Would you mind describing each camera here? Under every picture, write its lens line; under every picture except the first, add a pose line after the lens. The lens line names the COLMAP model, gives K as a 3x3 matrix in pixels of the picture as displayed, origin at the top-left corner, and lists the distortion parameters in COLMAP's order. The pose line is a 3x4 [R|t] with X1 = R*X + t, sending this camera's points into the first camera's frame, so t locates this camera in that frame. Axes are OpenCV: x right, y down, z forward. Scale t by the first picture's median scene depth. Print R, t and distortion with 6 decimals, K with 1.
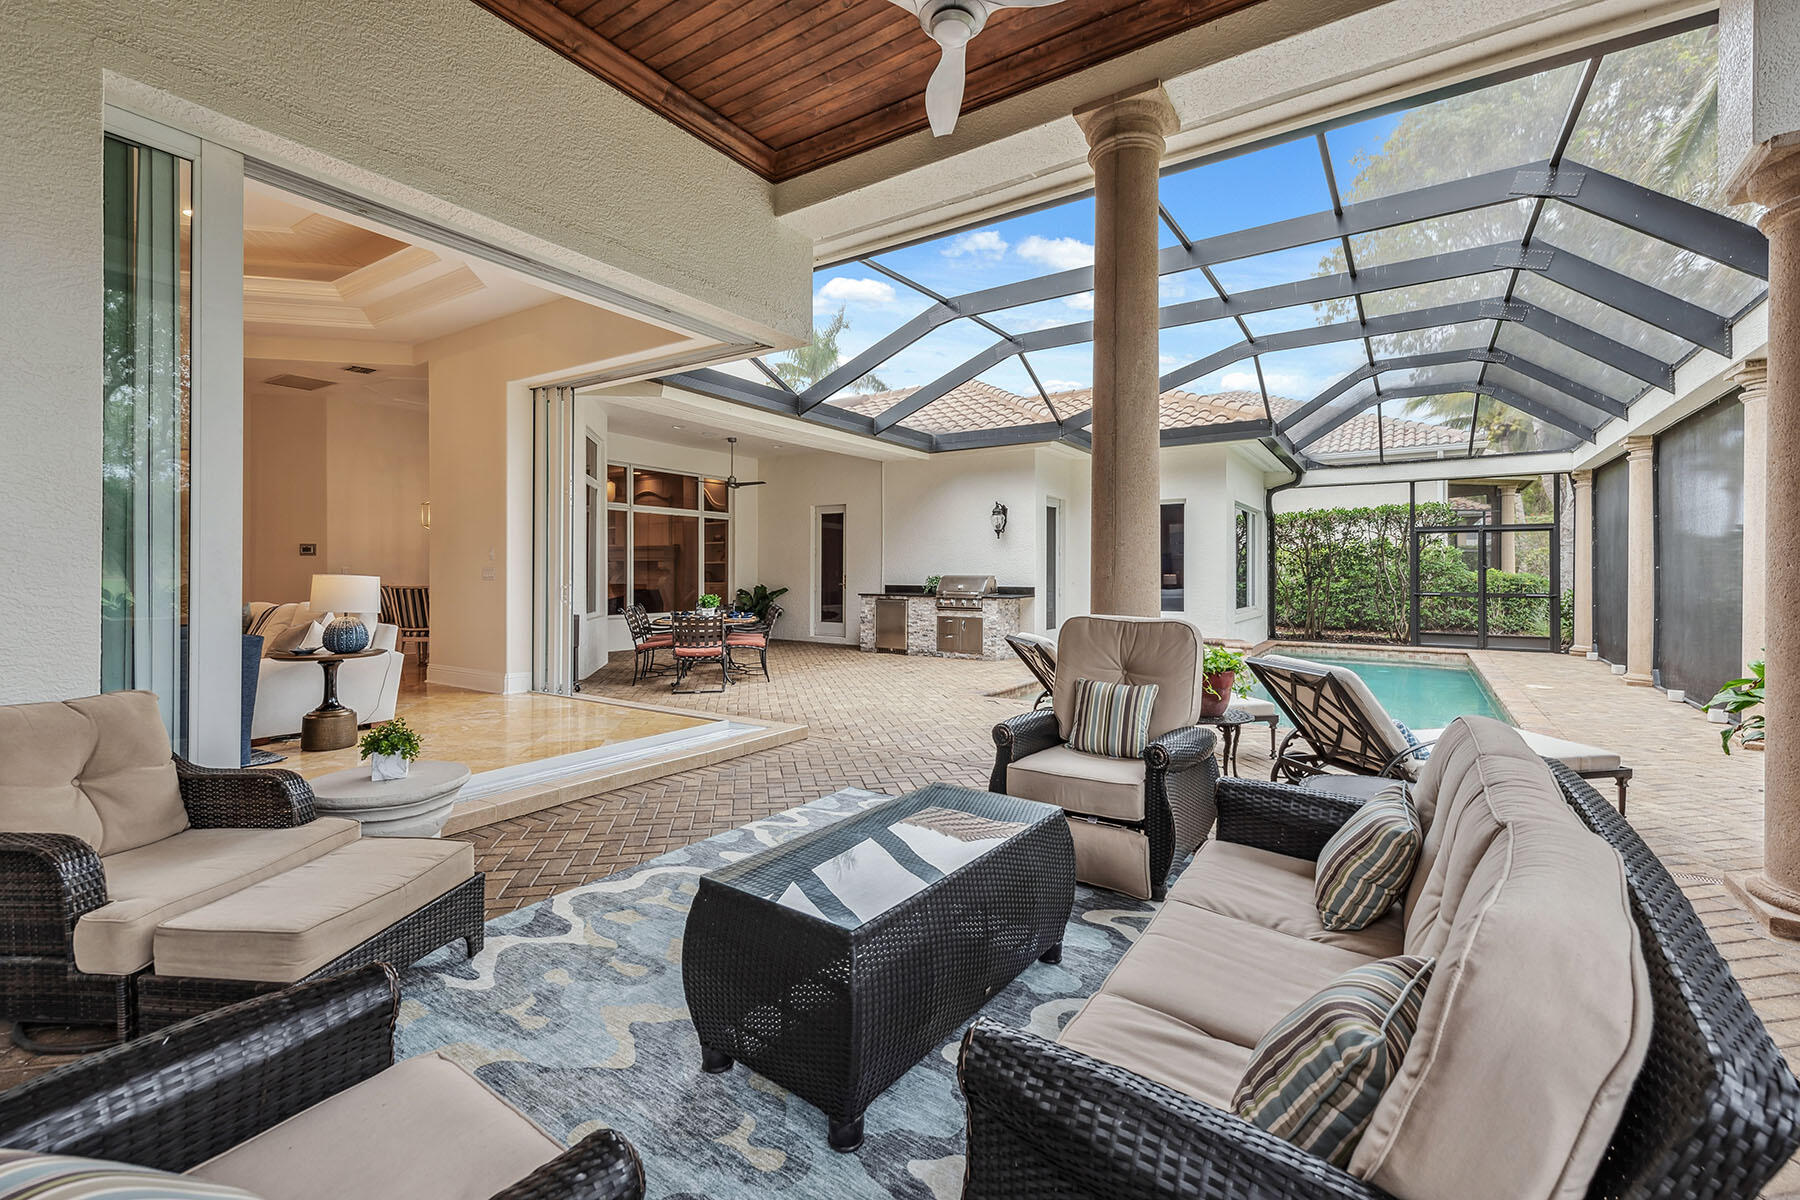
lens RADIAL K [[781.4, 0, 860.7], [0, 781.4, 578.9], [0, 0, 1]] dist [-0.000962, -0.000259]
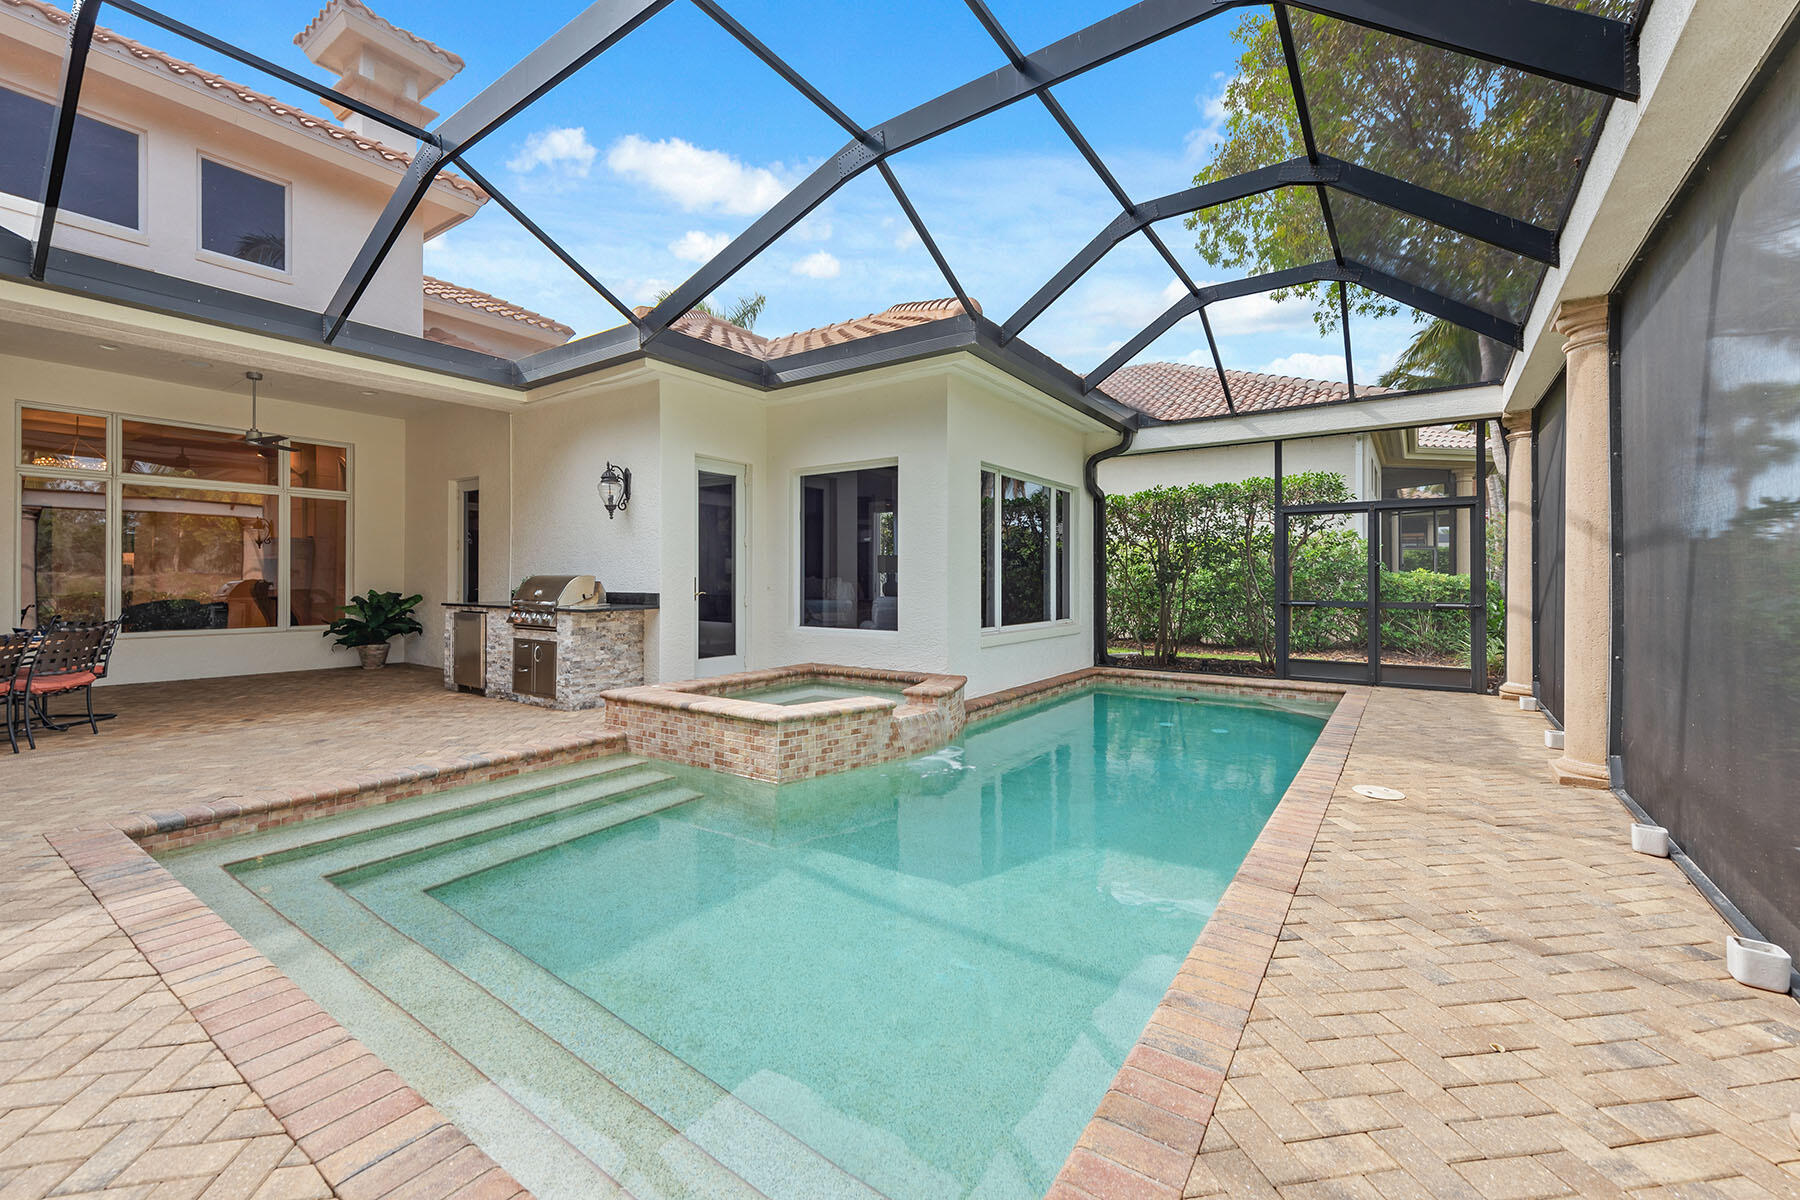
lens RADIAL K [[731.7, 0, 893.7], [0, 731.7, 586.1], [0, 0, 1]] dist [-0.000409, -0.000180]
pose [[0.999964, 0.000821, -0.008413, 0.395130], [-0.000813, 0.999999, 0.001038, 0.003235], [0.008414, -0.001031, 0.999964, 0.370461]]
